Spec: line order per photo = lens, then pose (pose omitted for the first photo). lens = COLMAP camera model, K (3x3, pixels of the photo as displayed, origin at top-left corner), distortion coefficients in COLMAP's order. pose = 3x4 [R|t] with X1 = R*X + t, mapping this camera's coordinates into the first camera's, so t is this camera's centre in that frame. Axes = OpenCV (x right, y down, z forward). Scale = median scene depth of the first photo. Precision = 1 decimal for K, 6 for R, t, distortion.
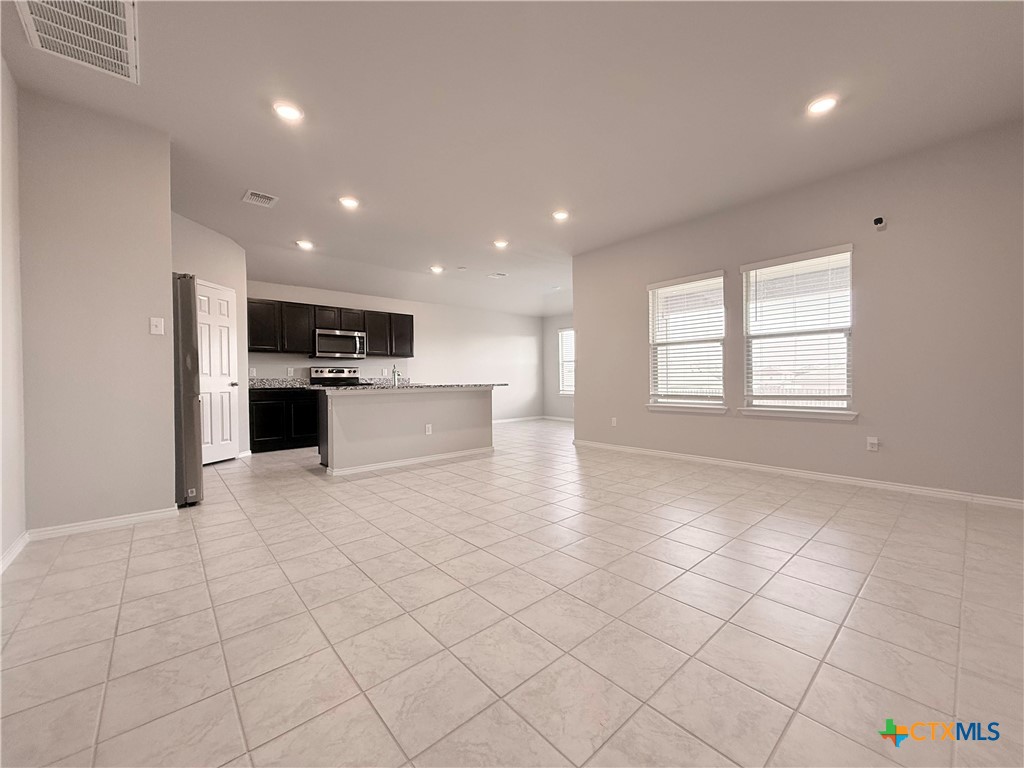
lens RADIAL K [[404.2, 0, 511.6], [0, 404.2, 385.3], [0, 0, 1]] dist [-0.000808, -0.000144]
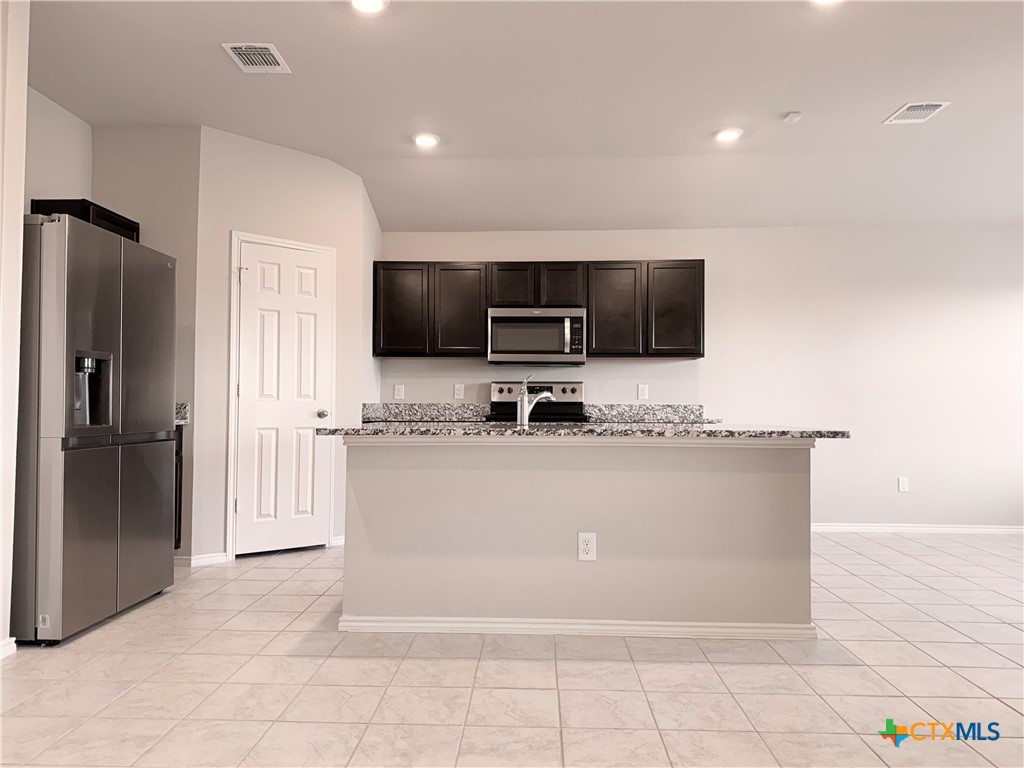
lens RADIAL K [[708.7, 0, 508.8], [0, 708.7, 379.0], [0, 0, 1]] dist [0.011467, -0.002604]
pose [[0.719569, -0.012031, -0.694317, 0.152575], [-0.018942, 0.999138, -0.036943, -0.015902], [0.694163, 0.039735, 0.718720, 0.359302]]
